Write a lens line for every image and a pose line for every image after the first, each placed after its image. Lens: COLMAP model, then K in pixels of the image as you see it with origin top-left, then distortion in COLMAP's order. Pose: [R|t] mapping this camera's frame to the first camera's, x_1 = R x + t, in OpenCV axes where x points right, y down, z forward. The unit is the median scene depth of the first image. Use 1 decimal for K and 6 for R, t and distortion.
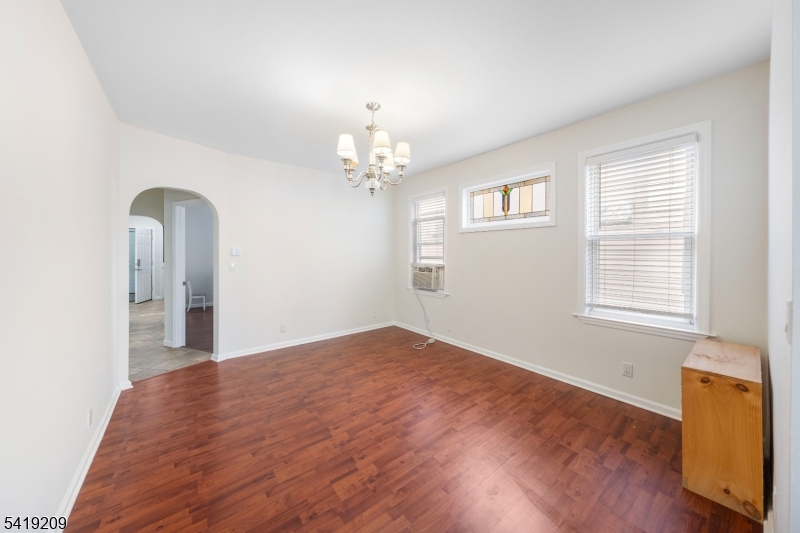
lens RADIAL K [[277.7, 0, 400.6], [0, 277.7, 256.1], [0, 0, 1]] dist [-0.001371, -0.000083]
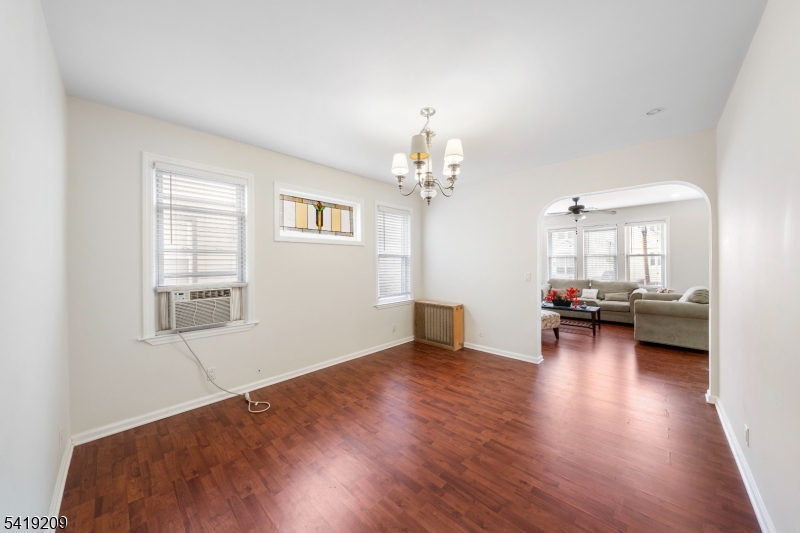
lens RADIAL K [[277.7, 0, 400.6], [0, 277.7, 256.1], [0, 0, 1]] dist [-0.001371, -0.000083]
pose [[-0.140608, 0.026168, 0.989720, -0.817295], [0.013375, 0.999610, -0.024530, -0.018010], [-0.989975, 0.009788, -0.140903, 0.960489]]
